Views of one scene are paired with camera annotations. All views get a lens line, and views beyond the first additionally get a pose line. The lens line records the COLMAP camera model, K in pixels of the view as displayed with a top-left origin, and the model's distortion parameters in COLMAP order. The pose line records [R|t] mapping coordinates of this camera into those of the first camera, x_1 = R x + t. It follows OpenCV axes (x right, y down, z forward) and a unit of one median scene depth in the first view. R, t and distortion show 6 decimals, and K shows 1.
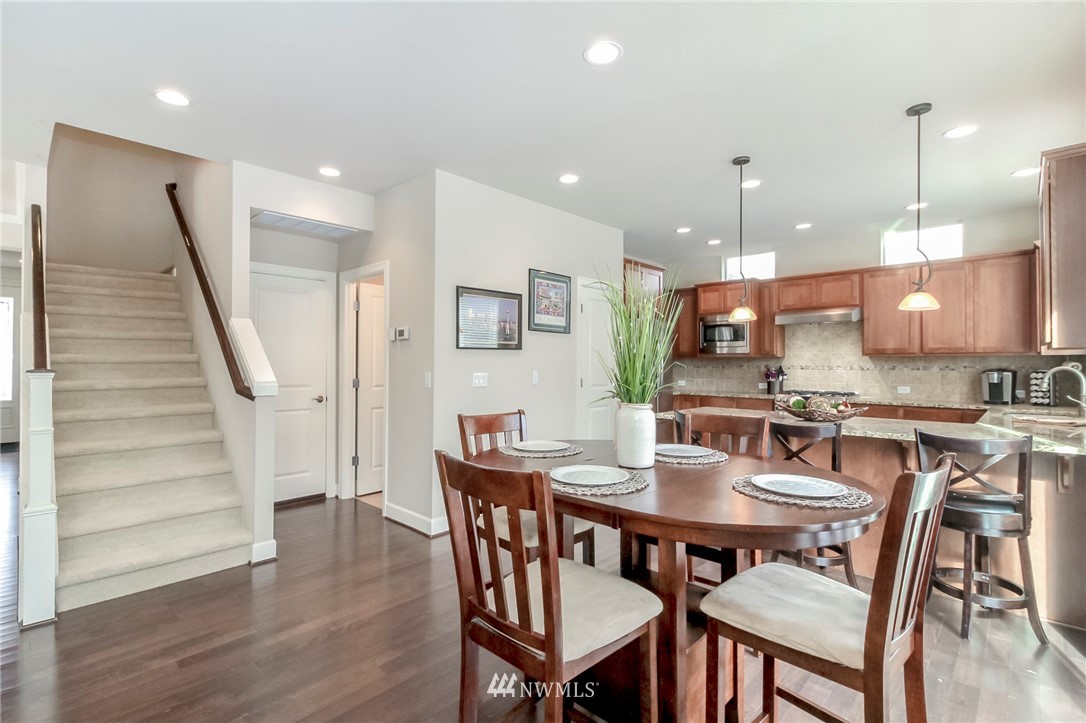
lens RADIAL K [[489.2, 0, 546.0], [0, 489.2, 357.9], [0, 0, 1]] dist [0.012604, -0.000029]
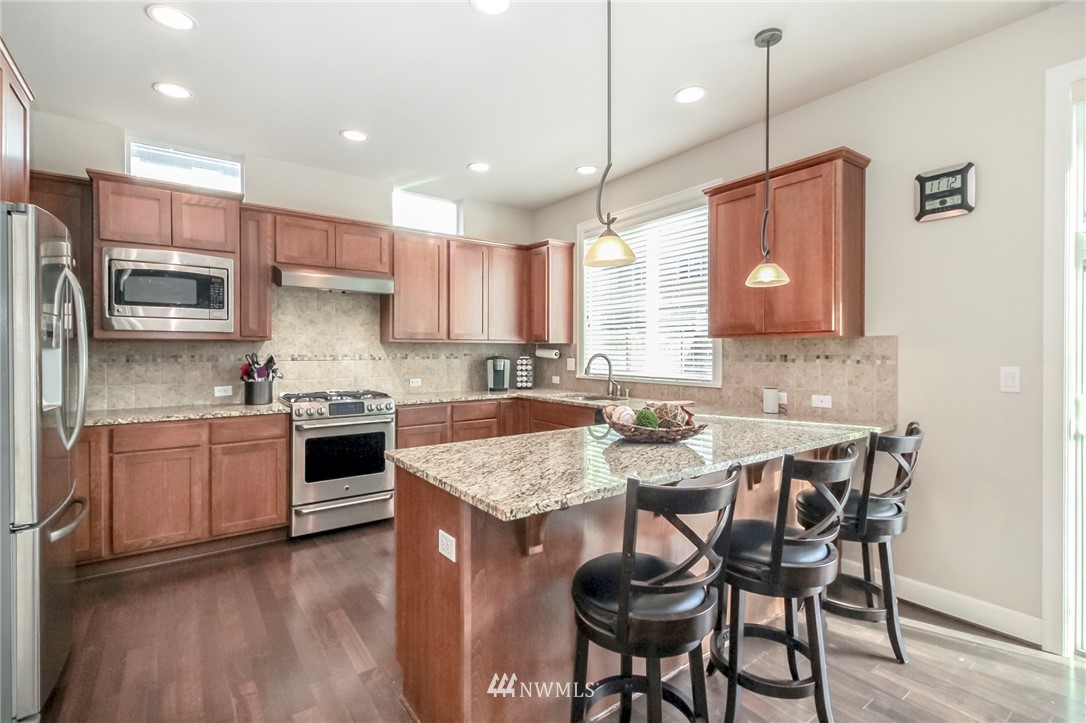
lens RADIAL K [[494.9, 0, 539.8], [0, 494.9, 354.0], [0, 0, 1]] dist [0.004428, -0.000920]
pose [[0.181914, -0.006913, 0.983290, -0.067121], [-0.008193, 0.999930, 0.008546, 0.007107], [-0.983280, -0.009611, 0.181845, 0.637256]]
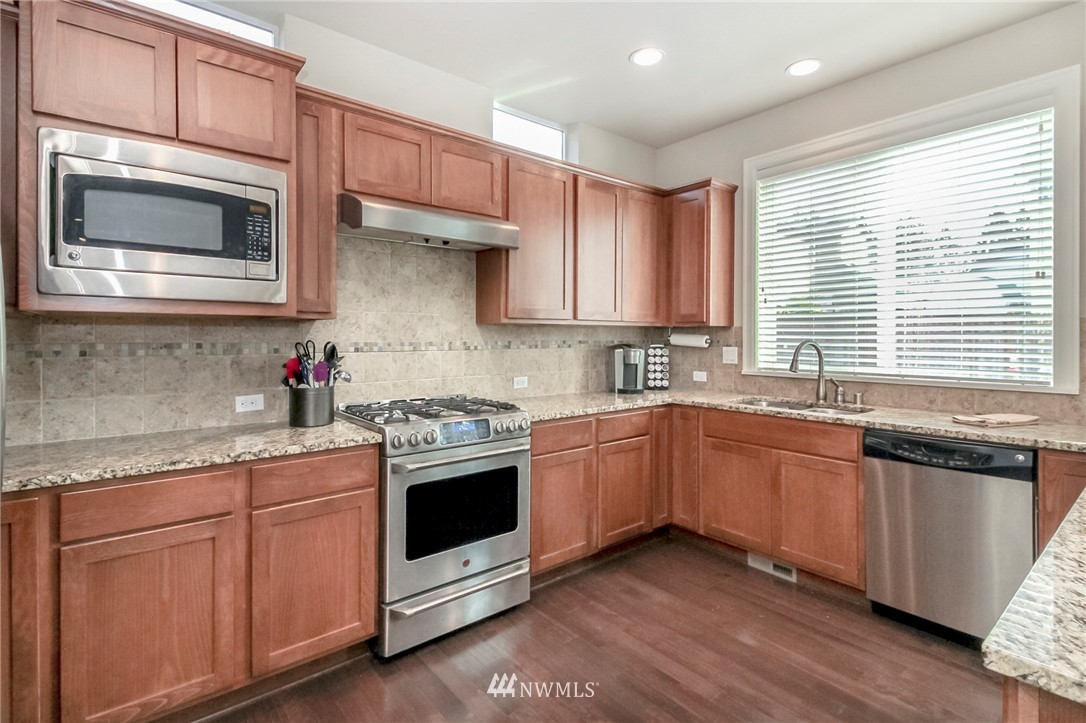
lens RADIAL K [[516.8, 0, 558.4], [0, 516.8, 338.8], [0, 0, 1]] dist [0.003077, -0.000476]
pose [[0.103503, -0.004464, 0.994619, 0.126933], [-0.008801, 0.999947, 0.005404, 0.009608], [-0.994590, -0.009313, 0.103458, 0.893494]]
